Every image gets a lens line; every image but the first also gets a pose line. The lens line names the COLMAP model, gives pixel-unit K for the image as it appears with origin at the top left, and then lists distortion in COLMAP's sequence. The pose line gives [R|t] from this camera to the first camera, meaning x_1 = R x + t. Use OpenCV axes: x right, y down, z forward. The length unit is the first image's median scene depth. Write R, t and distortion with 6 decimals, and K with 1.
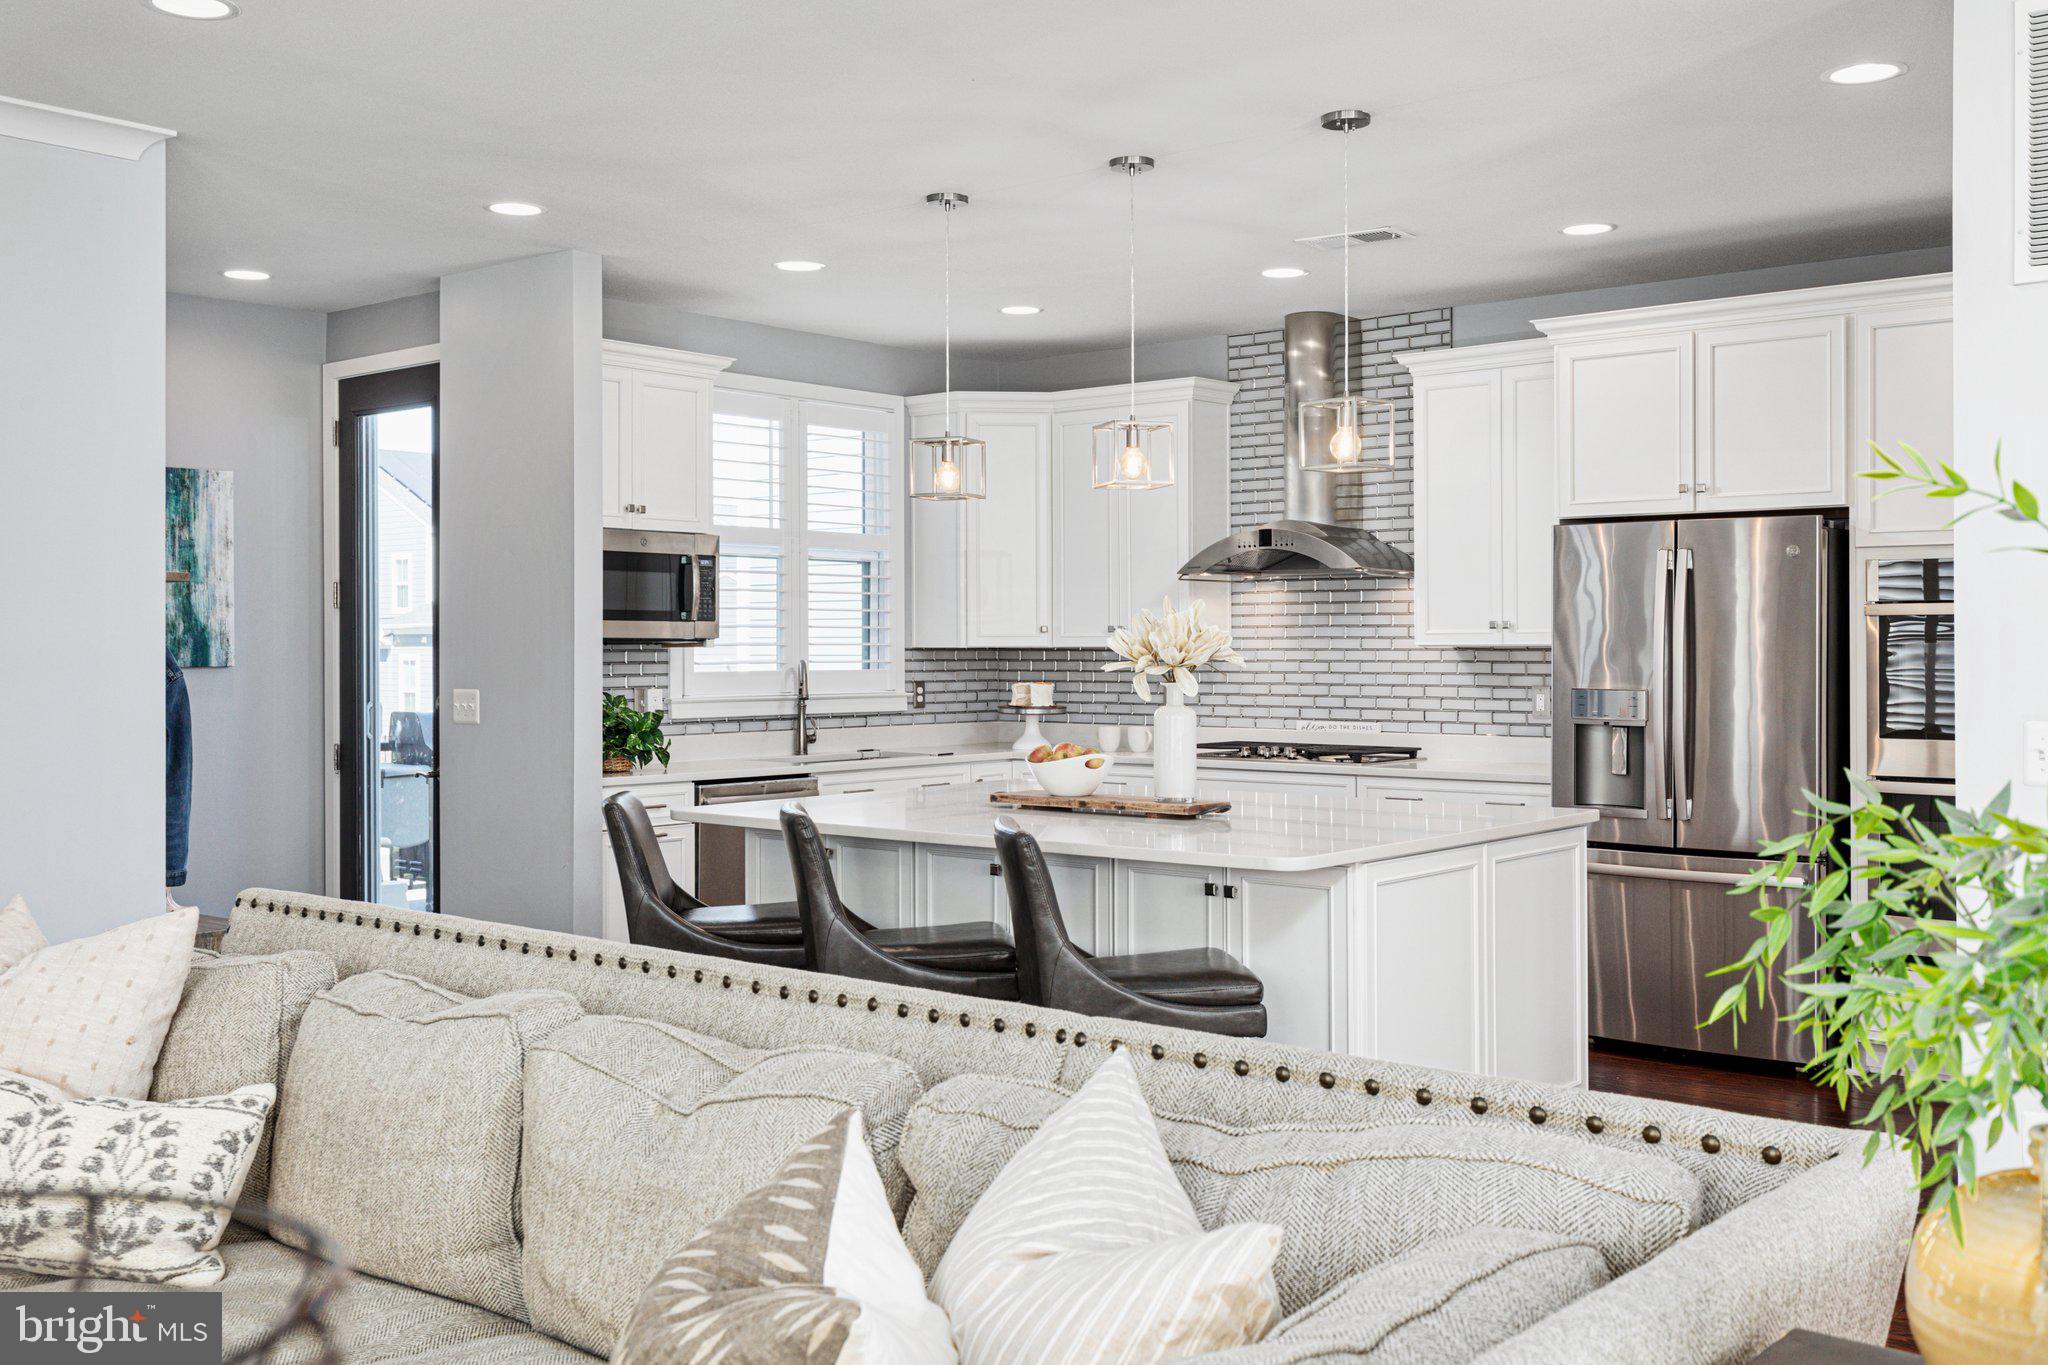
lens RADIAL K [[1955.6, 0, 1023.0], [0, 1955.6, 673.9], [0, 0, 1]] dist [-0.000888, -0.008654]
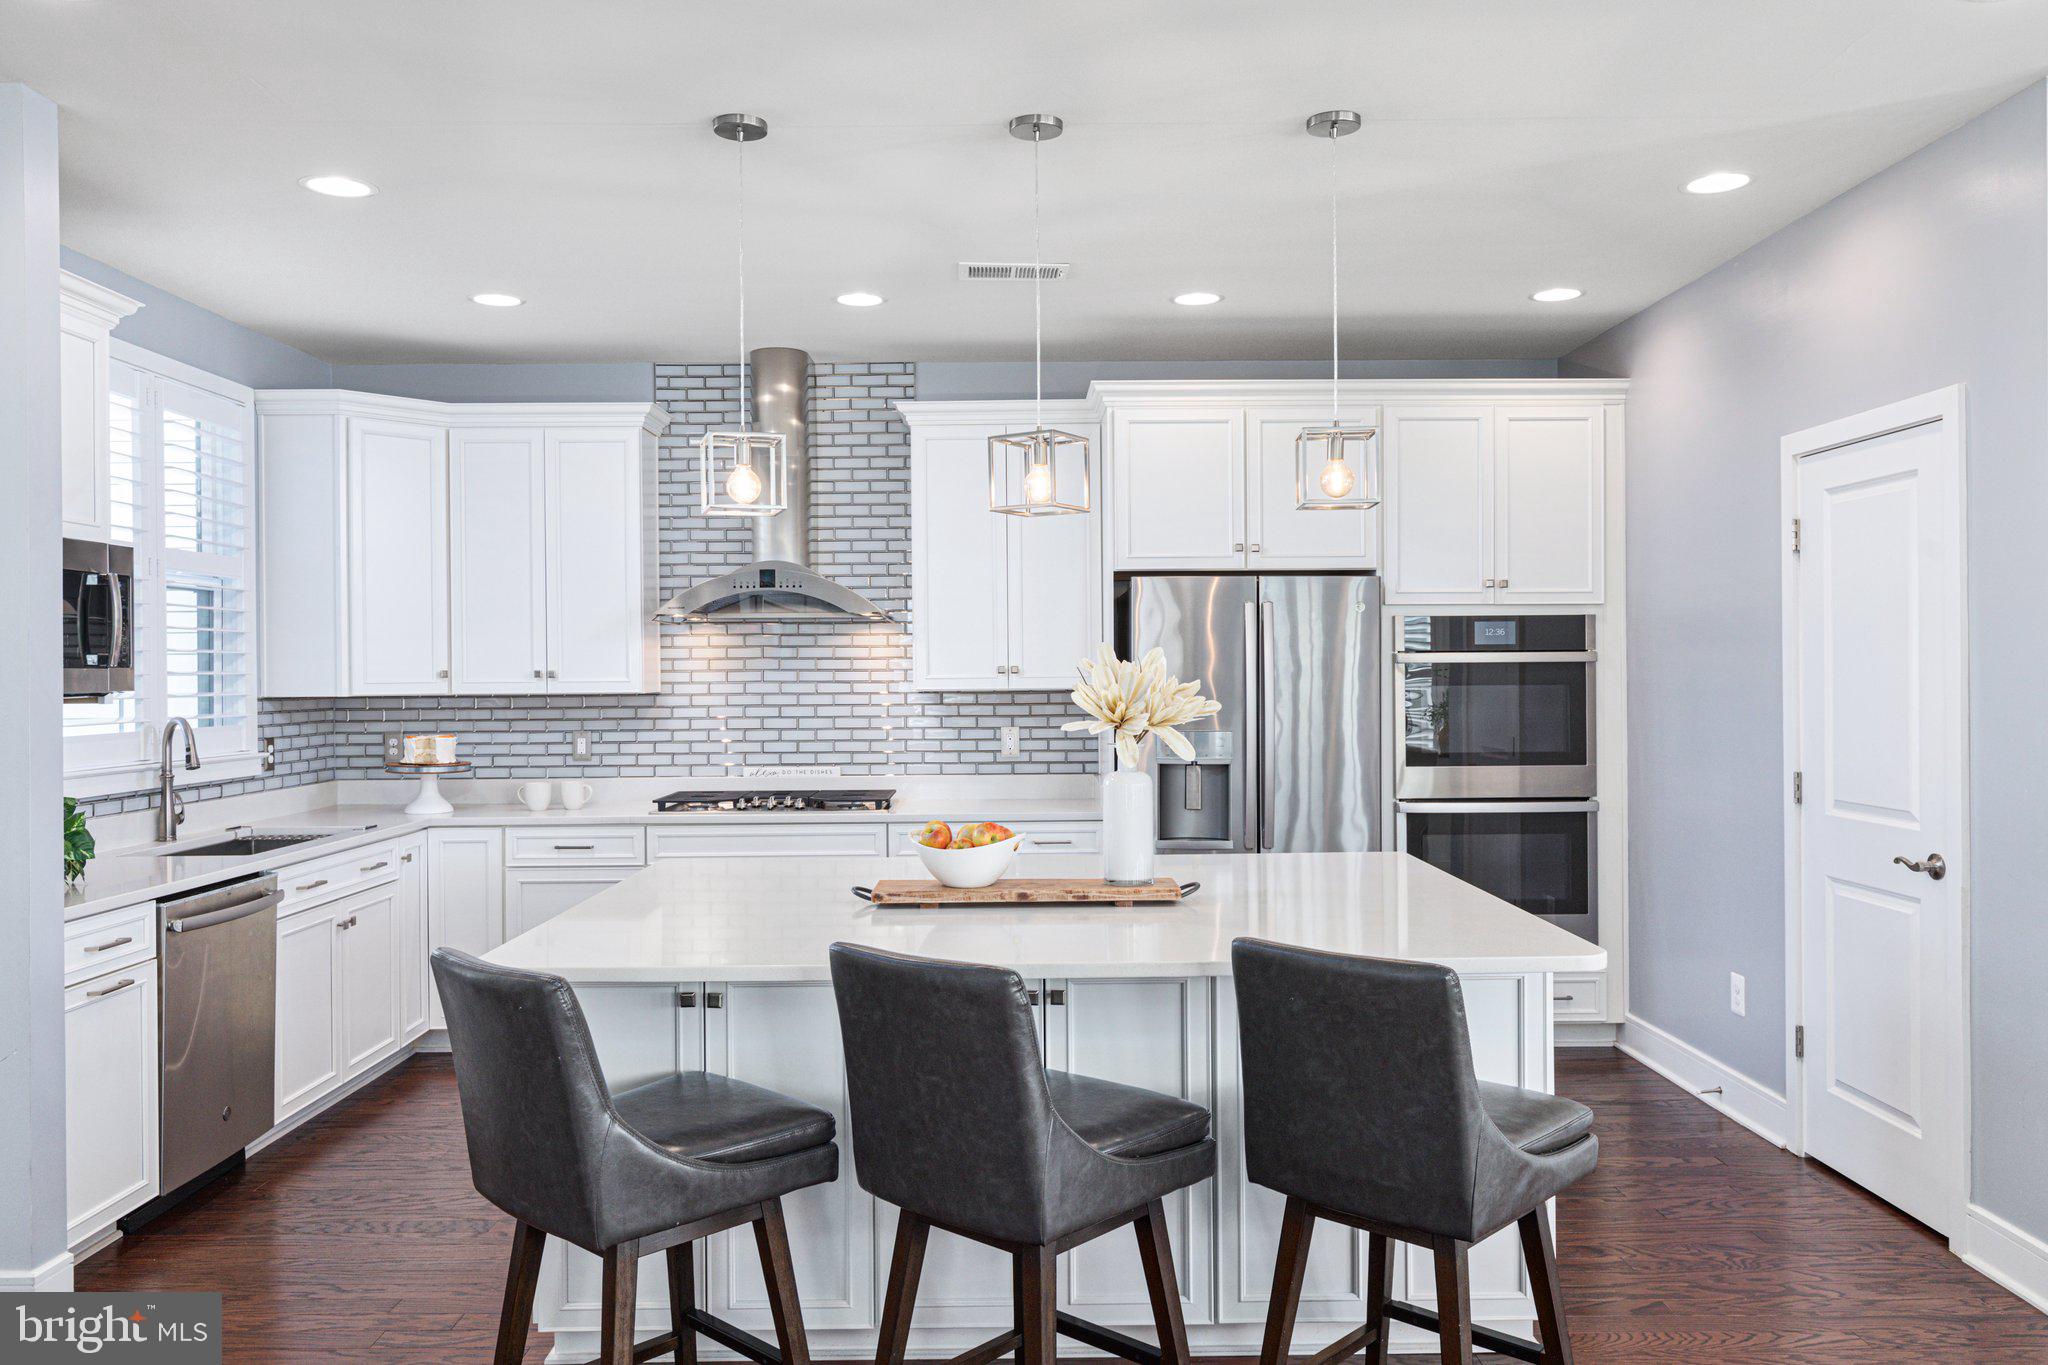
lens RADIAL K [[1518.0, 0, 1024.0], [0, 1518.0, 682.5], [0, 0, 1]] dist [0.009220, -0.000424]
pose [[0.760520, -0.008332, 0.649261, -0.260537], [0.014964, 0.999877, -0.004697, -0.013516], [-0.649142, 0.013288, 0.760551, 0.354235]]
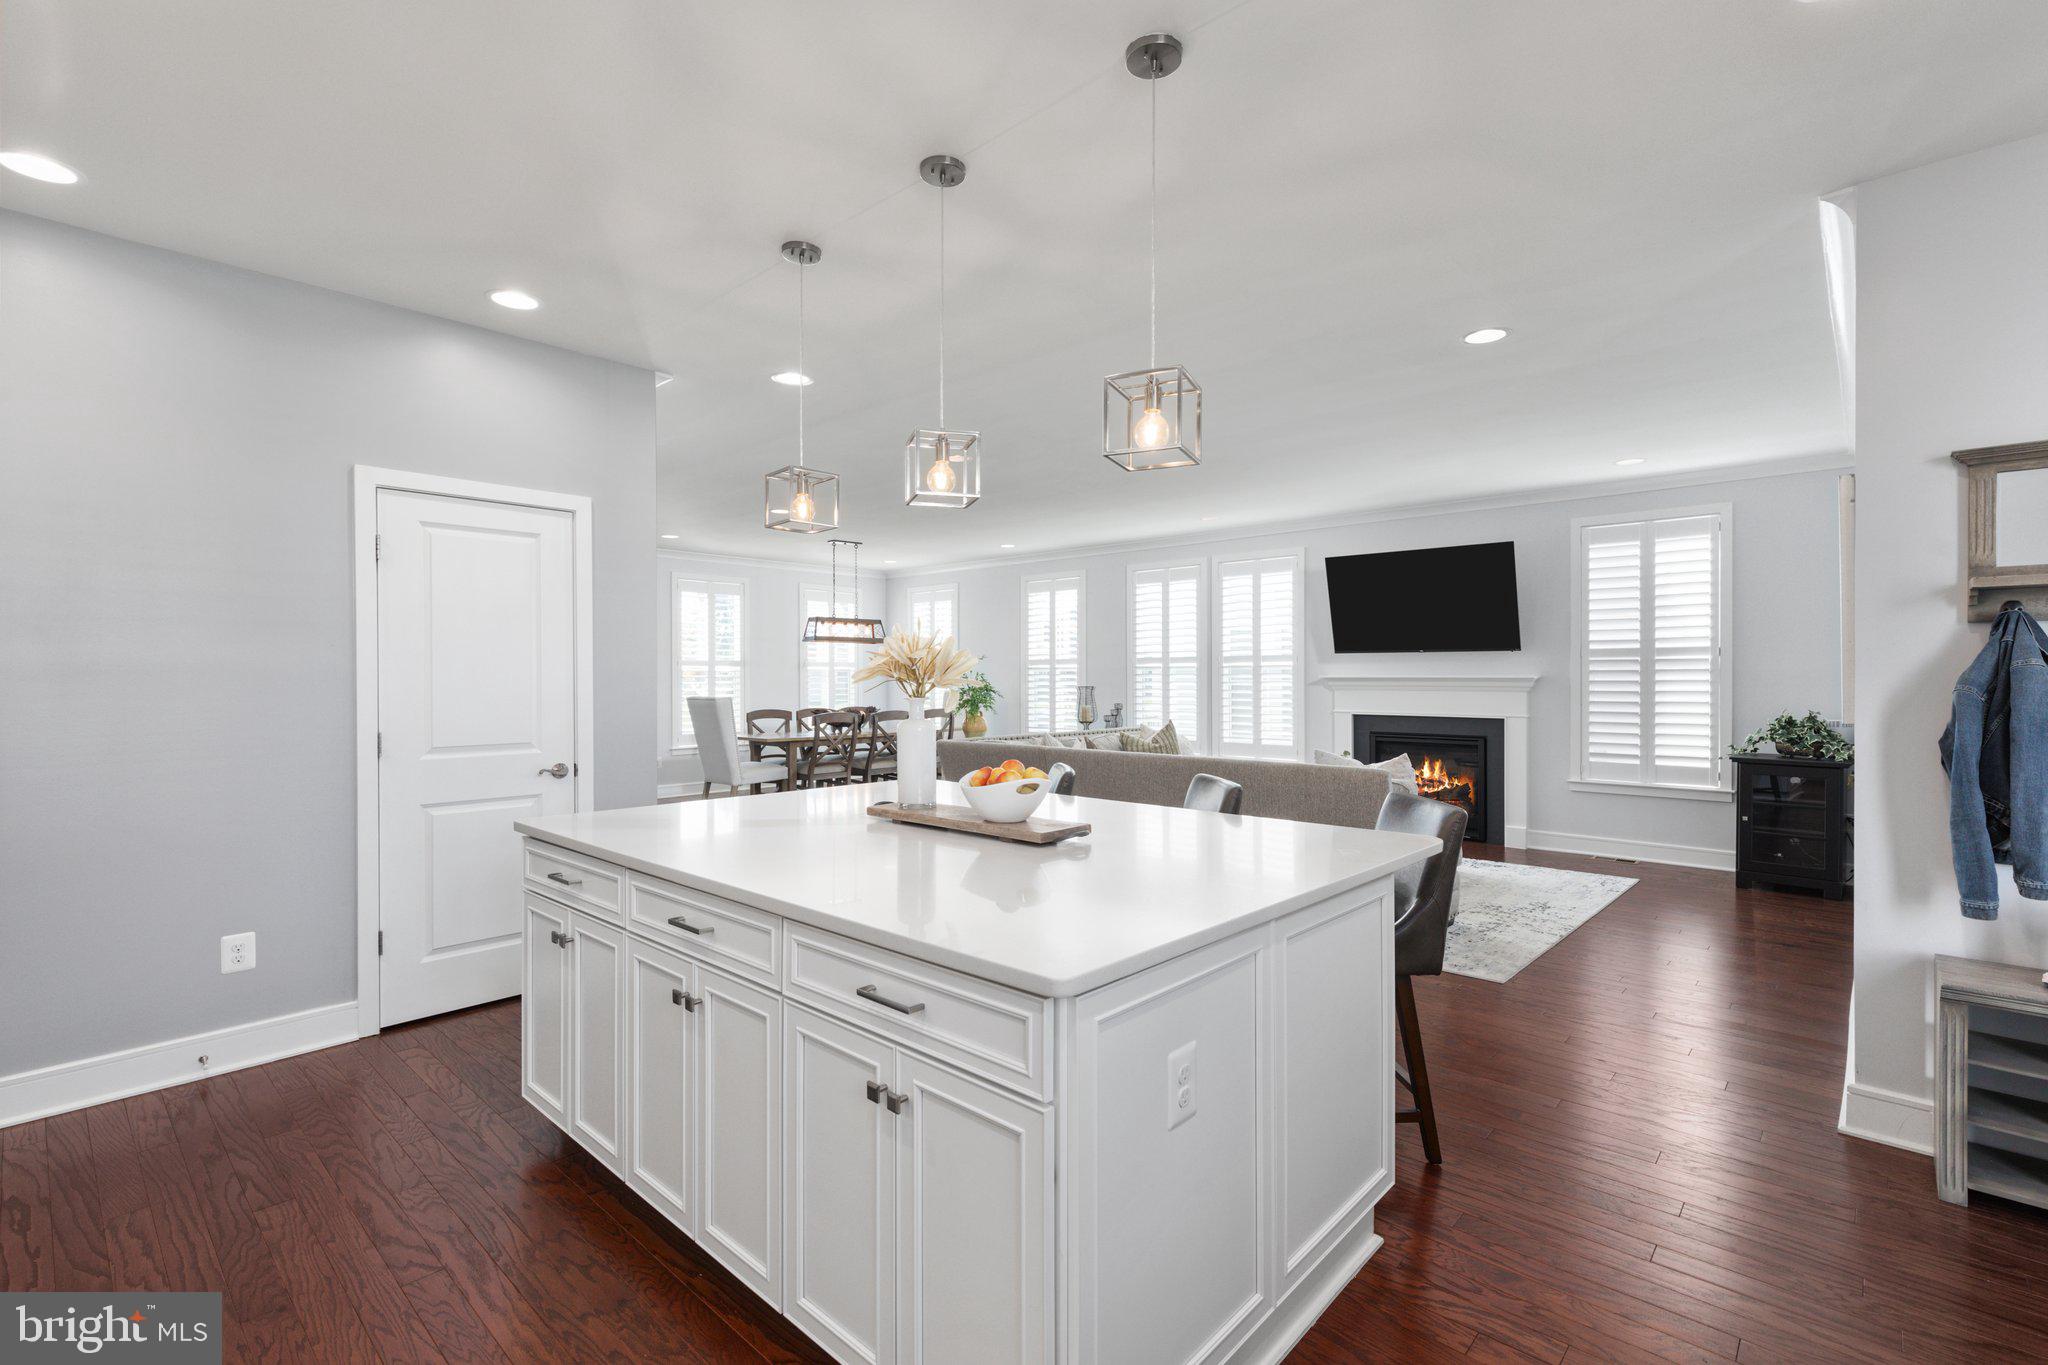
lens RADIAL K [[919.4, 0, 1024.0], [0, 919.4, 682.5], [0, 0, 1]] dist [0.004085, 0.000111]
pose [[-0.998992, 0.004248, 0.044694, -0.001795], [0.005119, 0.999799, 0.019391, -0.009267], [-0.044602, 0.019600, -0.998813, 1.021766]]
